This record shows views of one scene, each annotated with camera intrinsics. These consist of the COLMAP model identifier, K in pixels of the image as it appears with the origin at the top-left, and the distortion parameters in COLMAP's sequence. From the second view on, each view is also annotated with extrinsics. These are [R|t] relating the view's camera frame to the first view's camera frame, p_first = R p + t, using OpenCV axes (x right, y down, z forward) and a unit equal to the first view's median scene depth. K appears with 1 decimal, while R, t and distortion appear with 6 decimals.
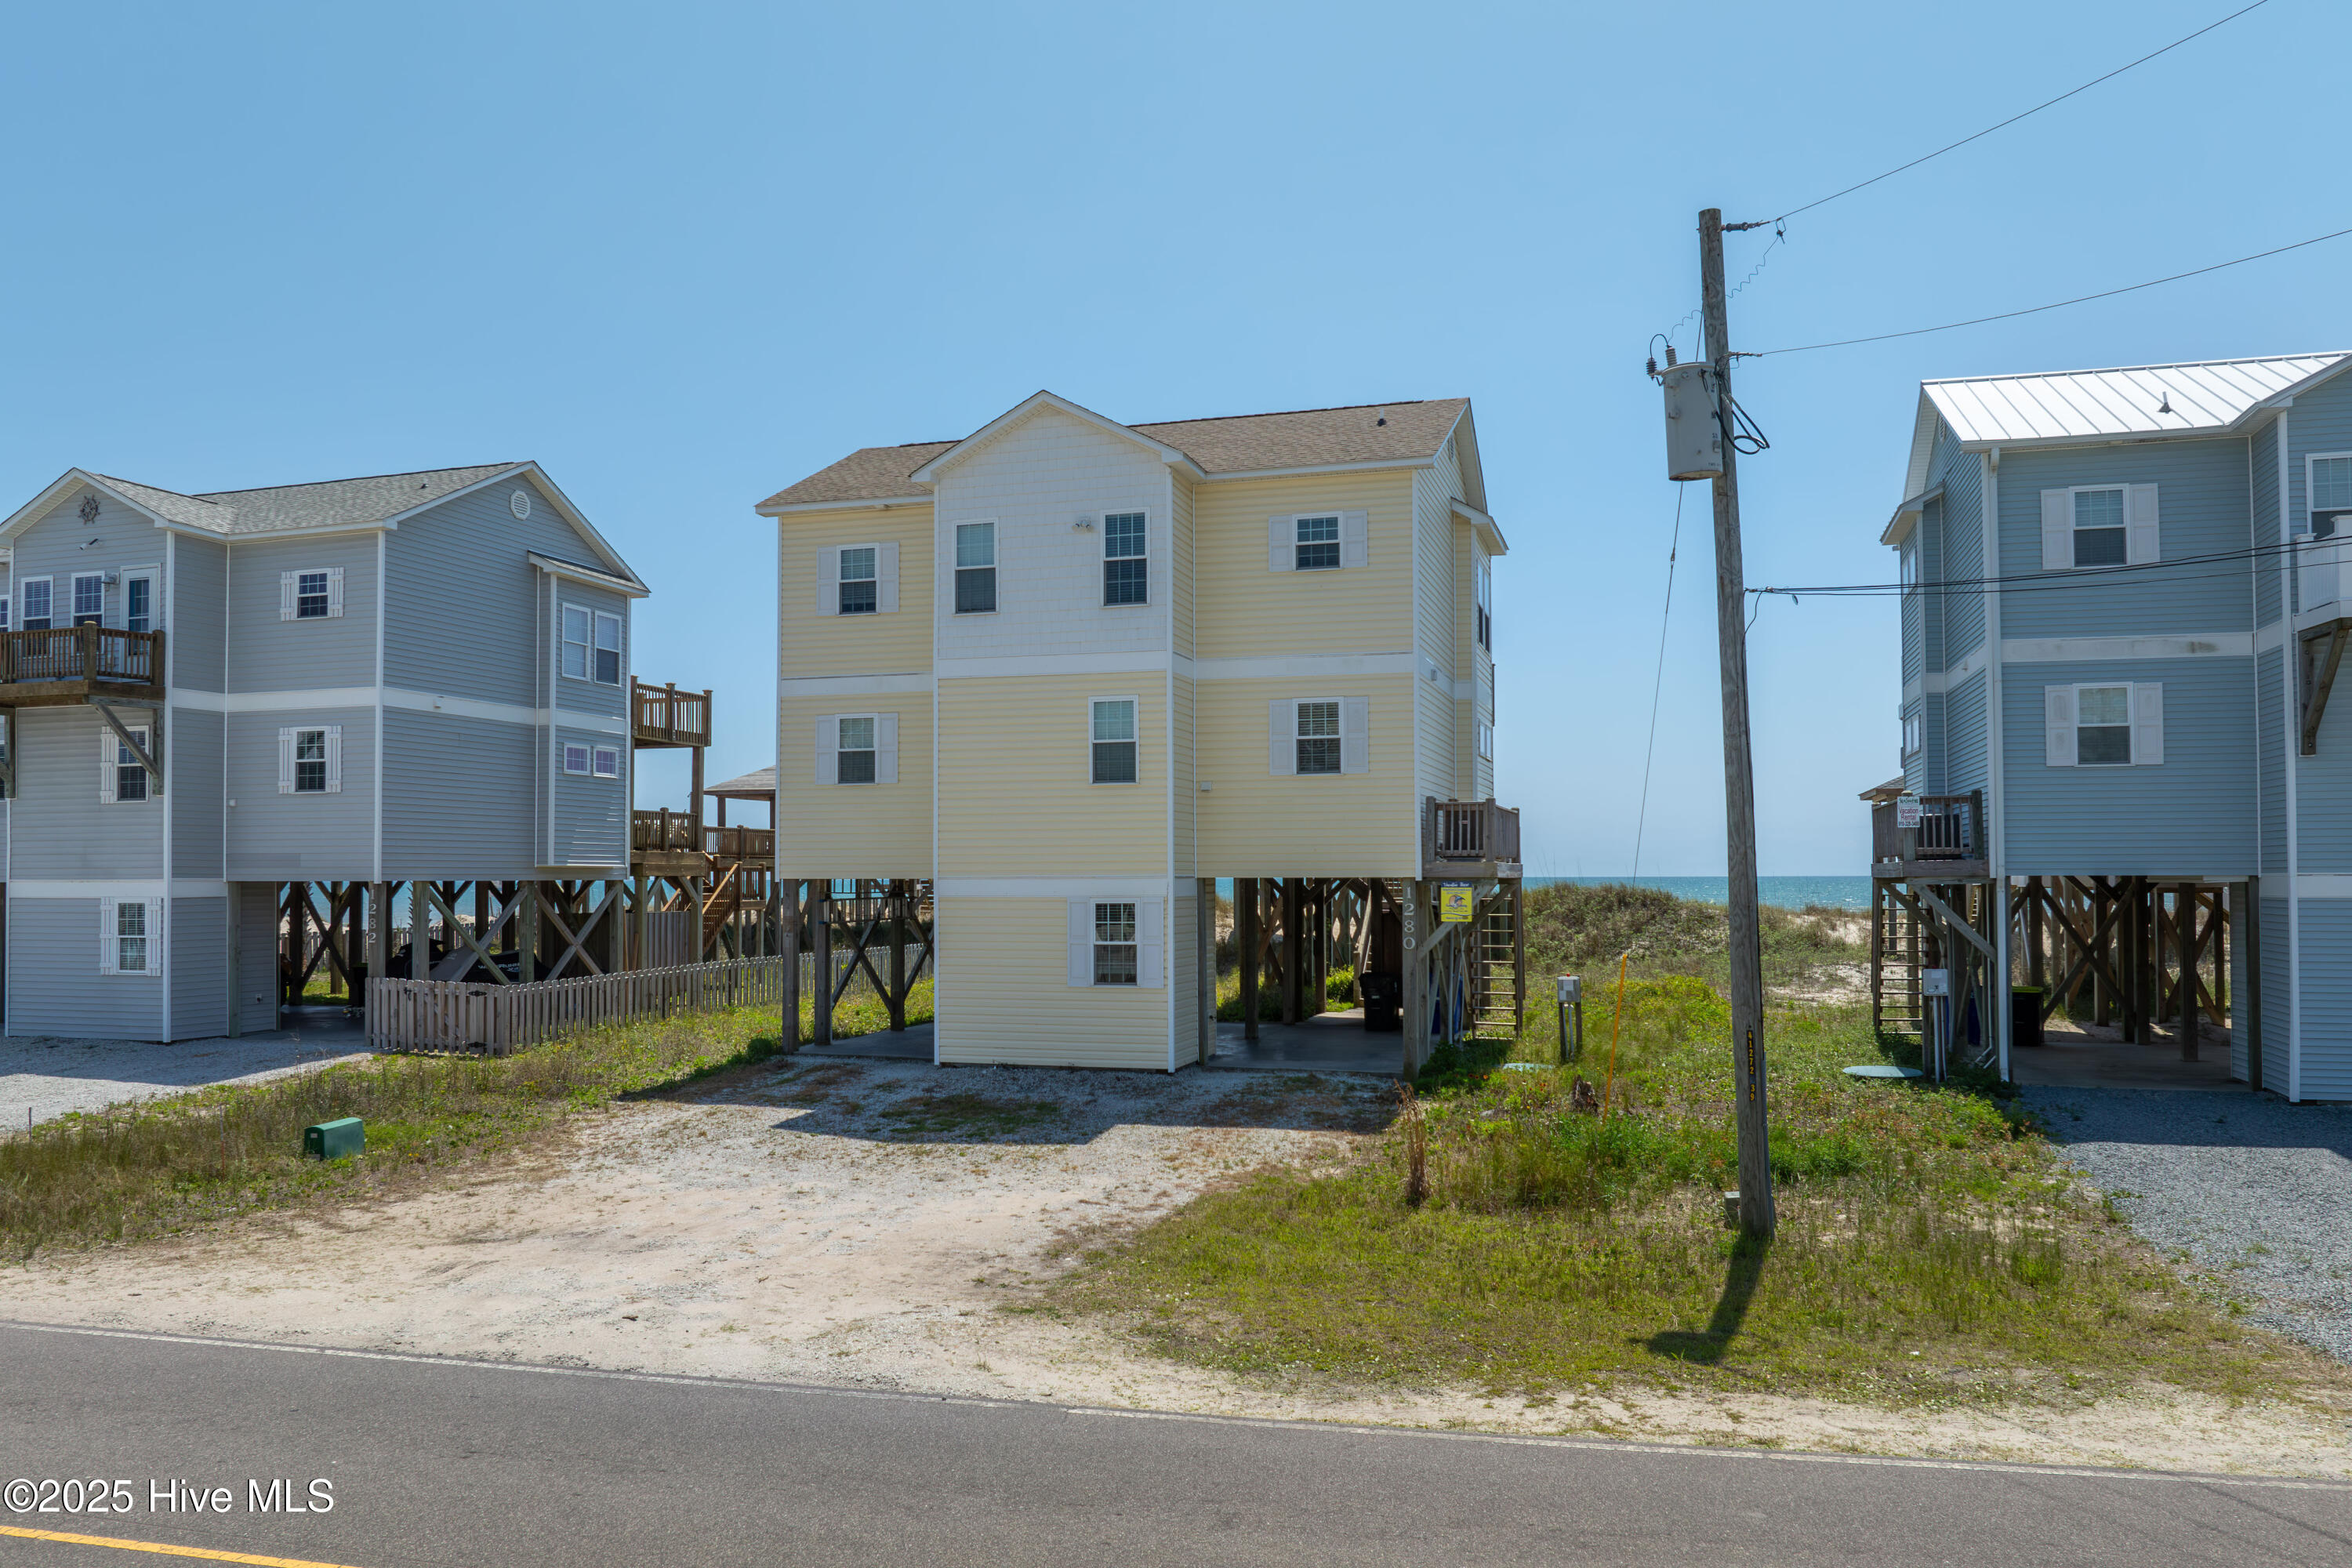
lens RADIAL K [[1689.6, 0, 1182.0], [0, 1689.6, 829.3], [0, 0, 1]] dist [-0.033052, -0.008049]
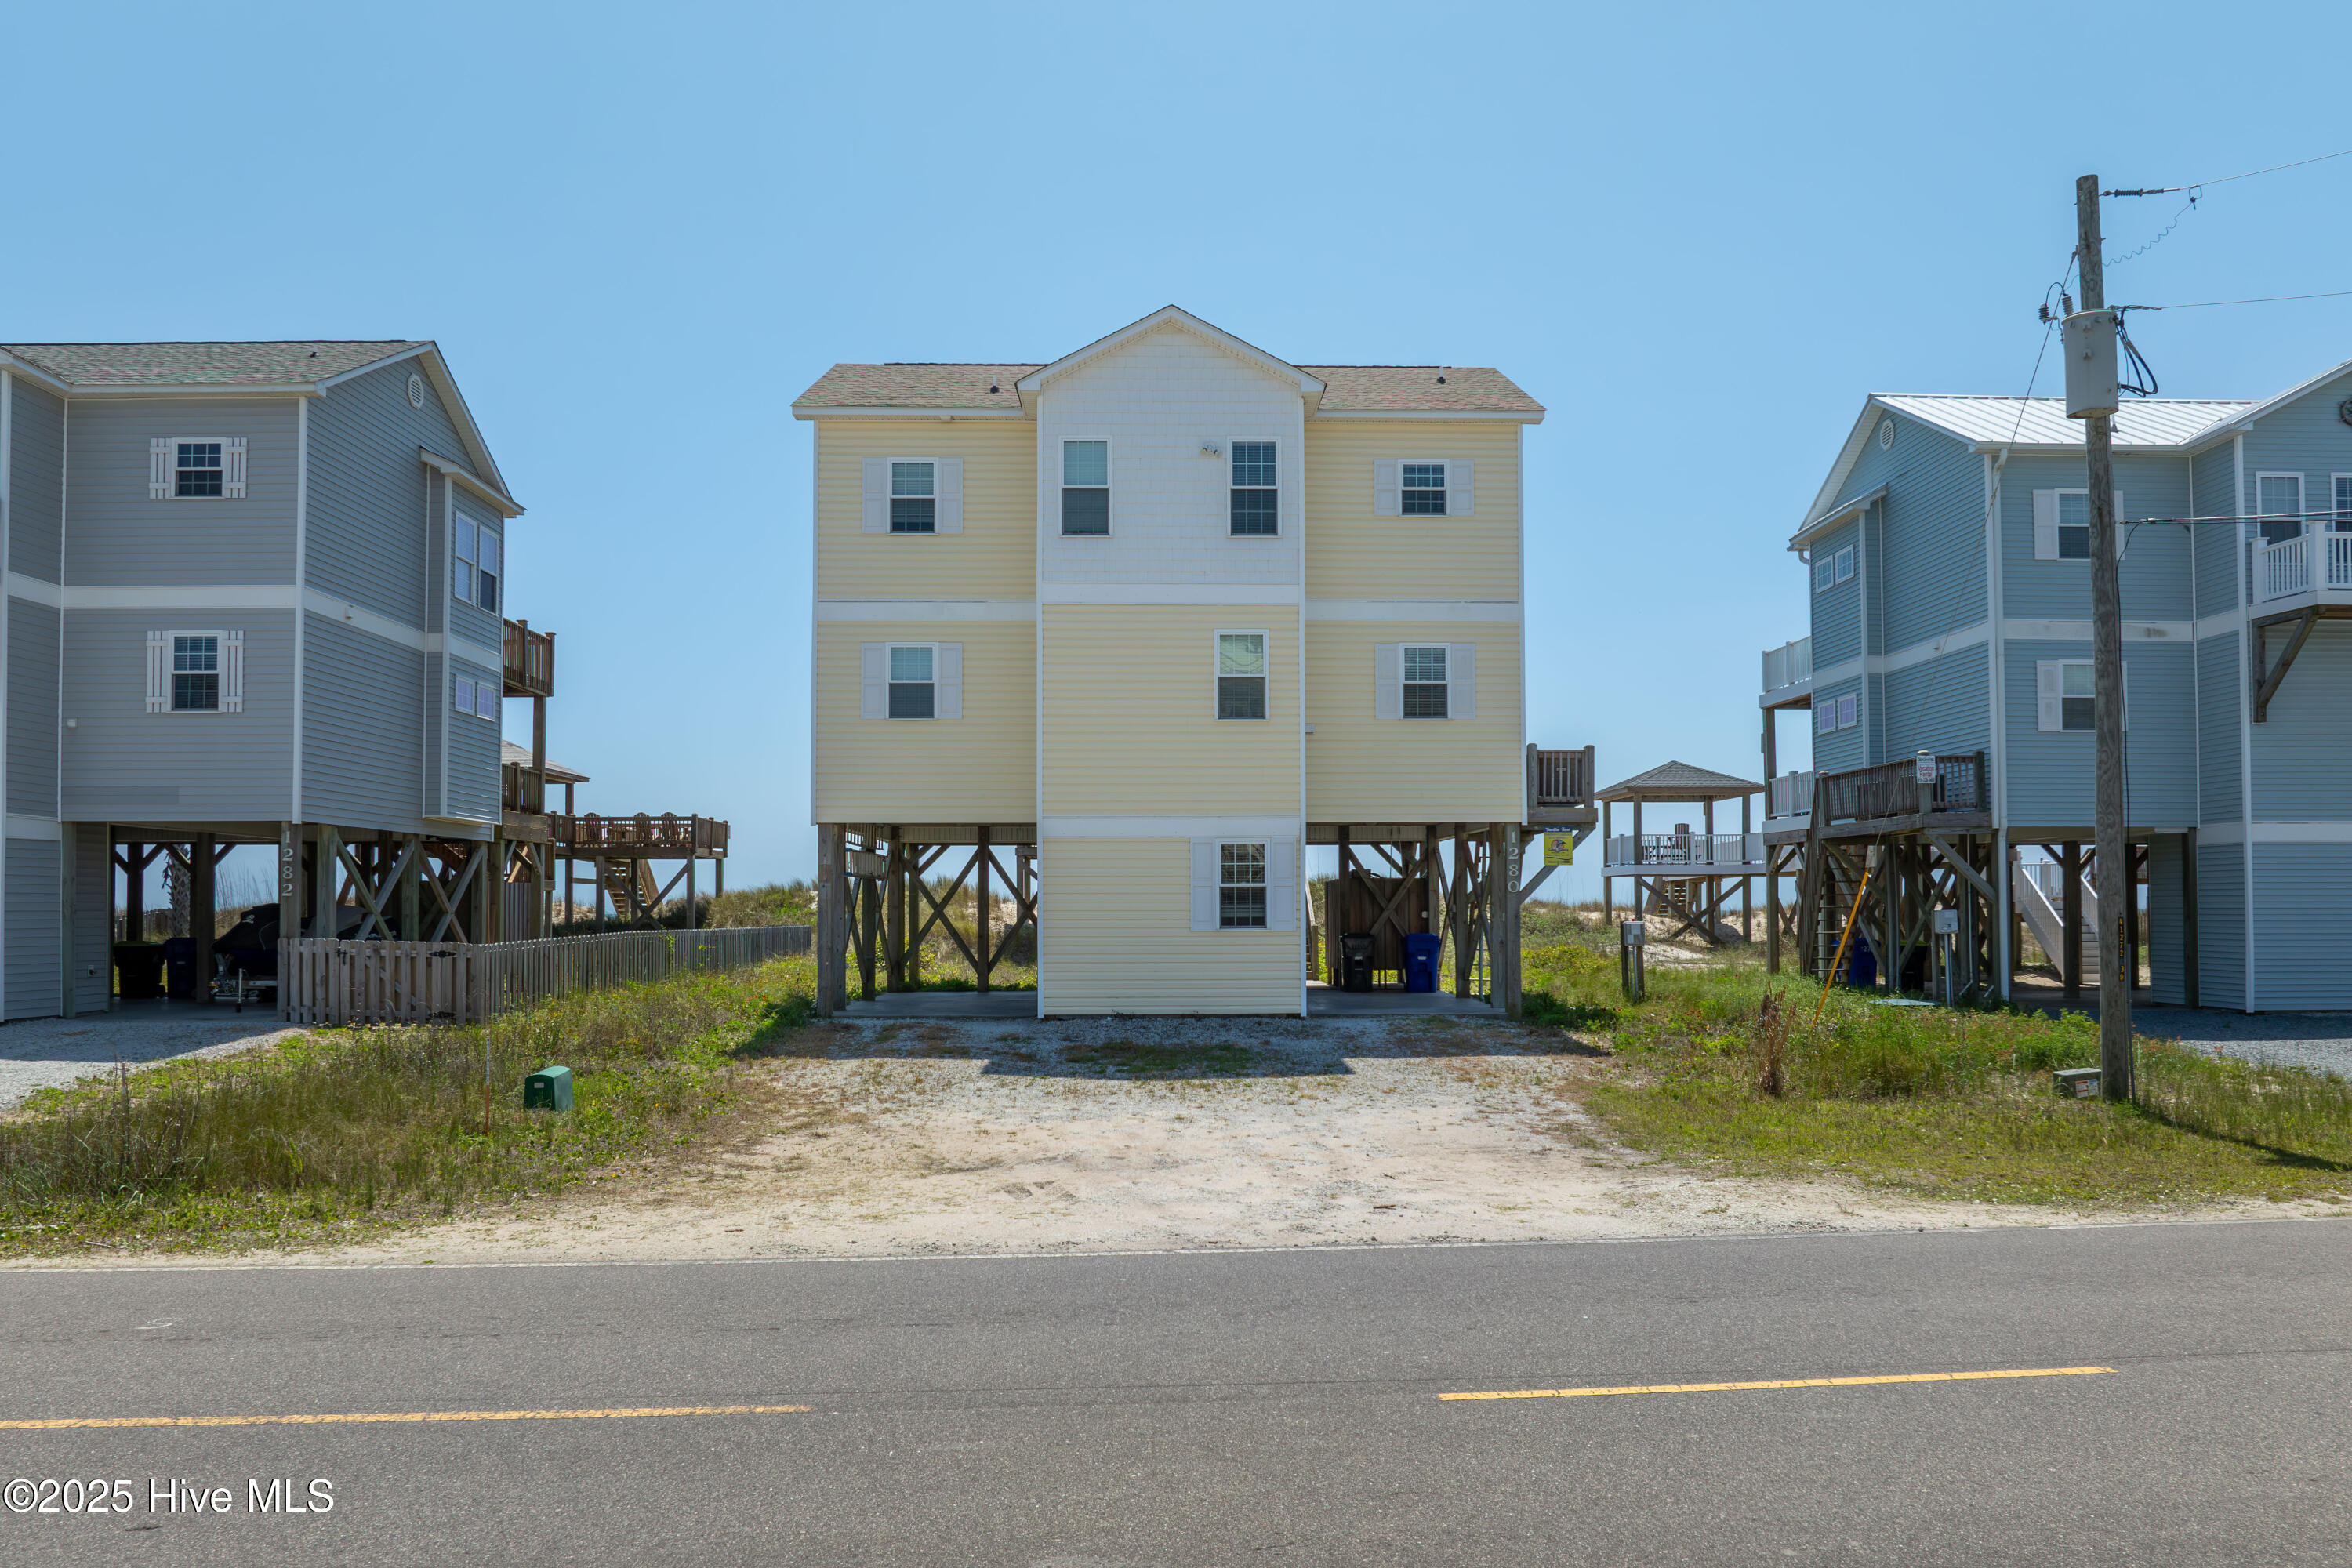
lens RADIAL K [[1689.6, 0, 1184.0], [0, 1689.6, 865.1], [0, 0, 1]] dist [-0.033052, -0.008049]
pose [[0.948105, 0.009453, 0.317818, -0.366958], [-0.008801, 0.999955, -0.003487, 0.057984], [-0.317837, 0.000508, 0.948145, 0.093246]]
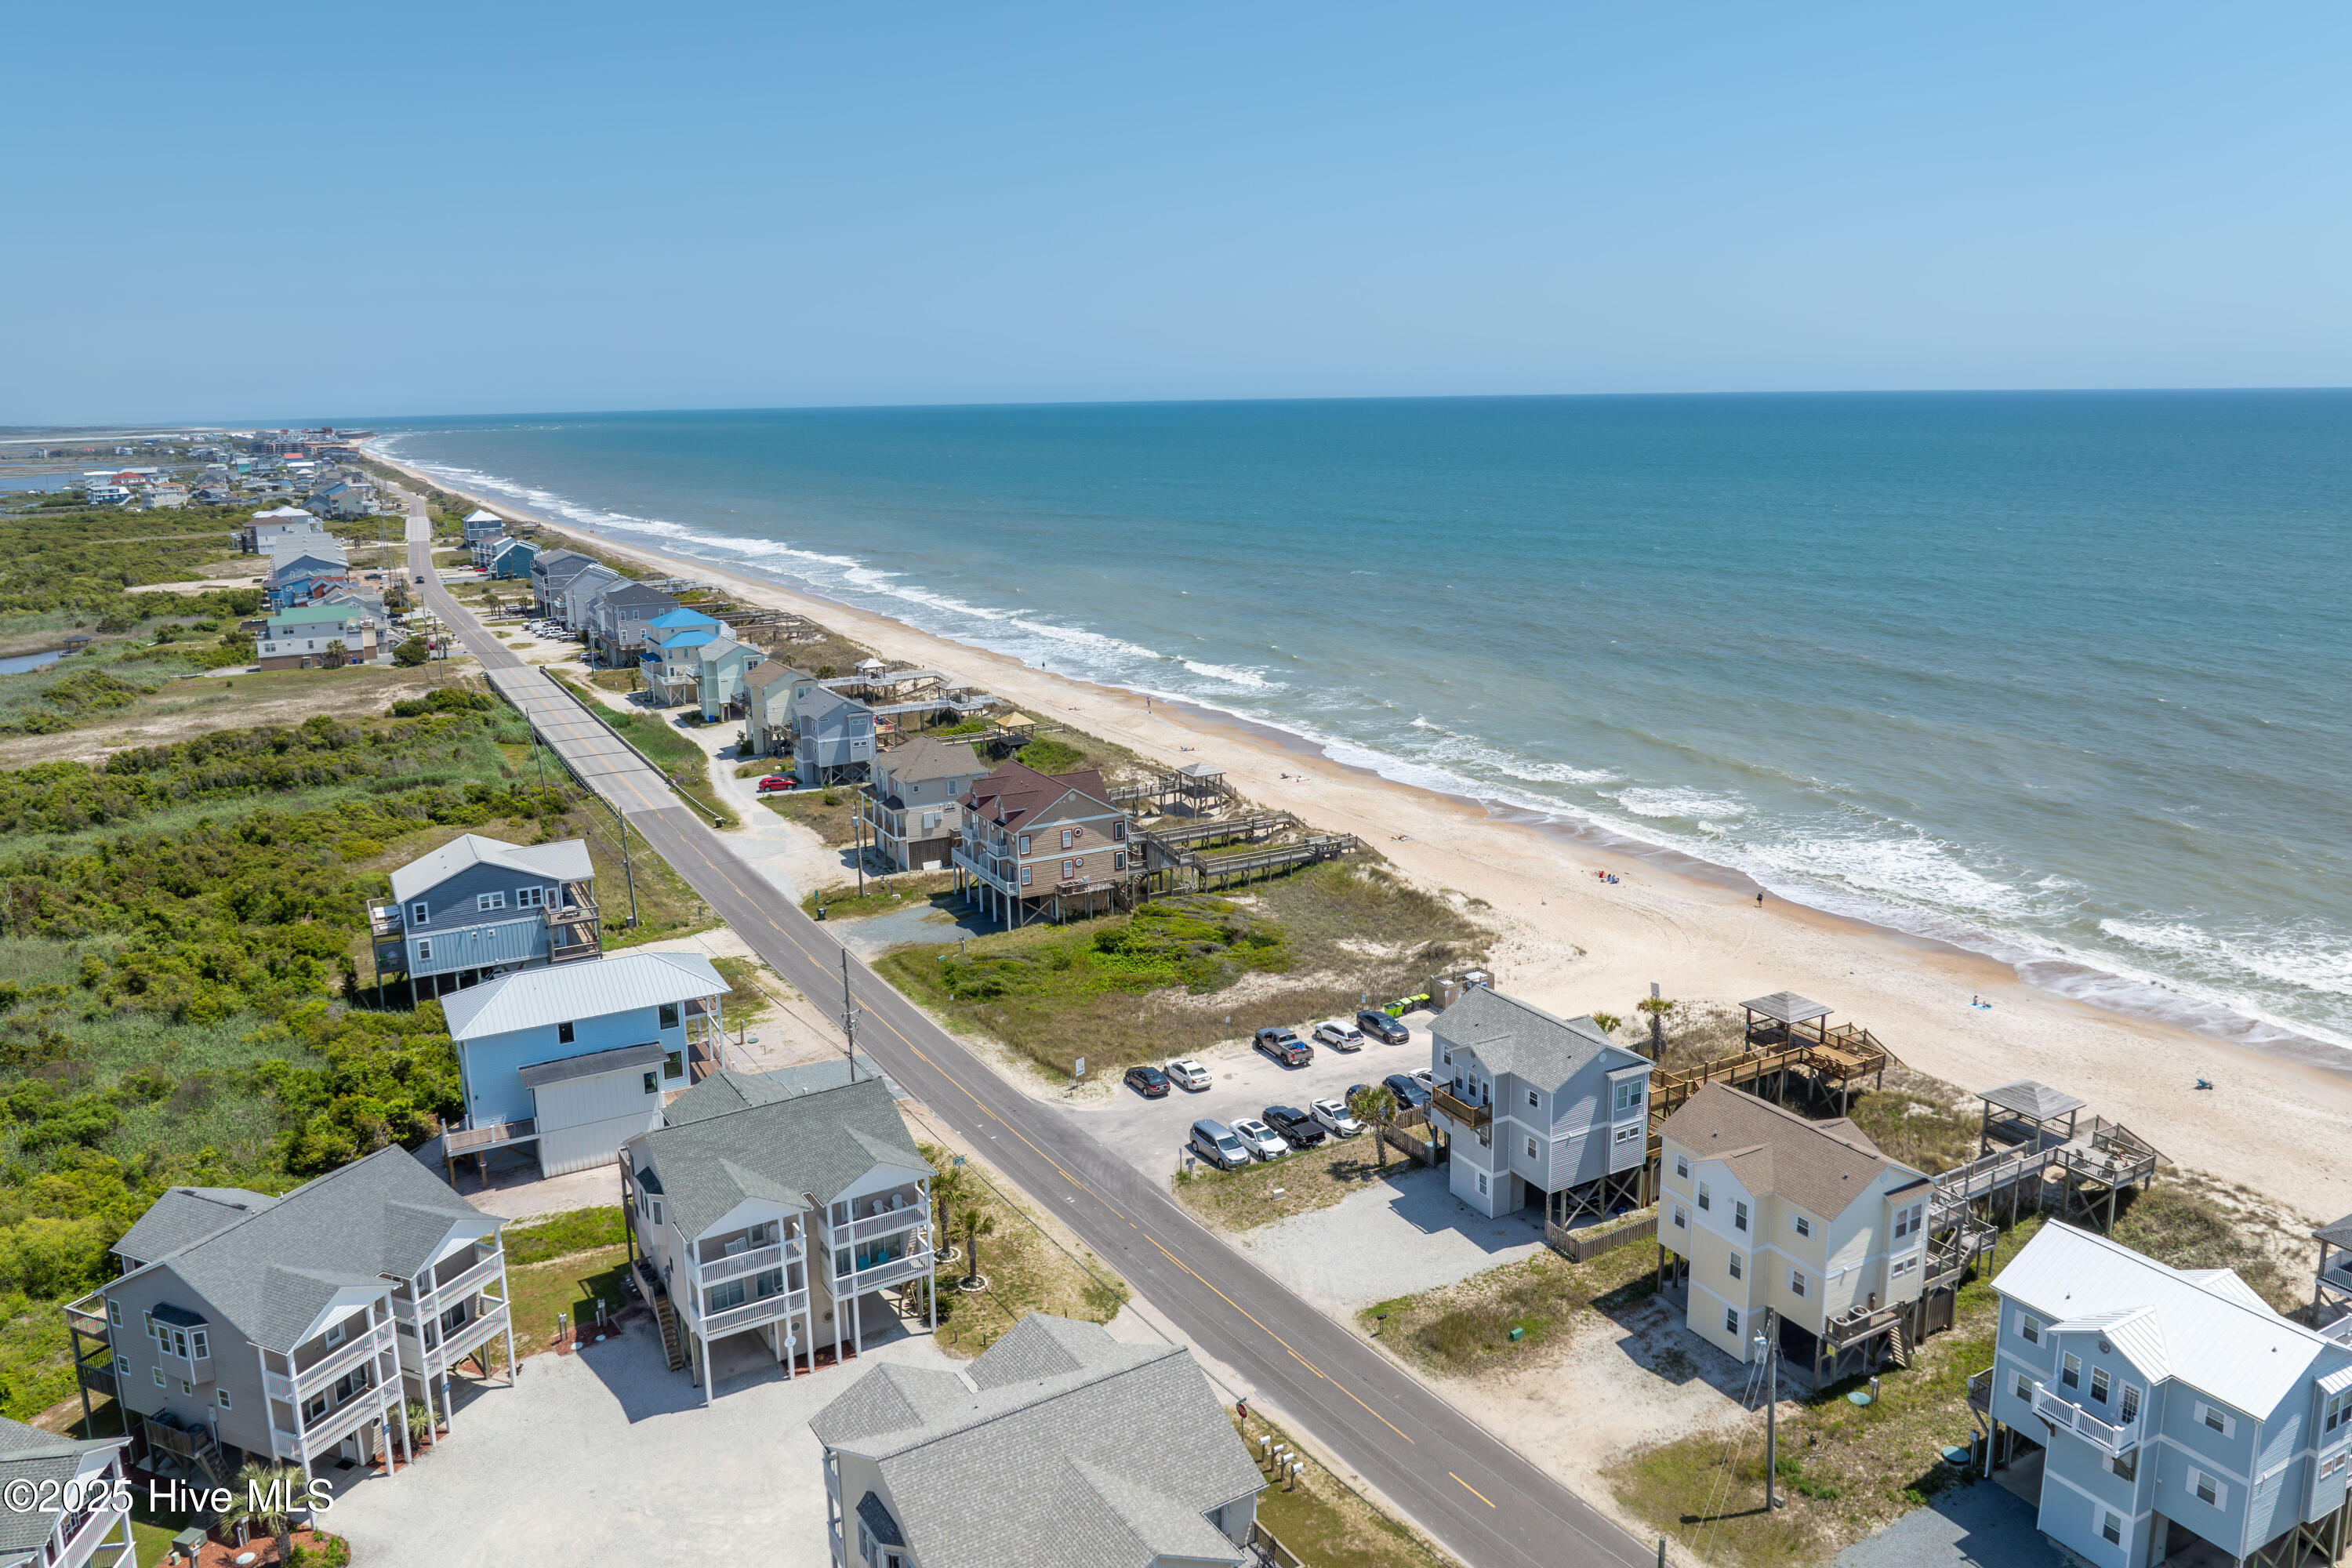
lens RADIAL K [[1689.6, 0, 1164.8], [0, 1689.6, 759.4], [0, 0, 1]] dist [-0.033052, -0.008049]
pose [[0.709817, 0.143643, -0.689585, 1.236189], [0.037452, 0.969905, 0.240587, -1.770634], [0.703390, -0.196599, 0.683075, -1.746671]]
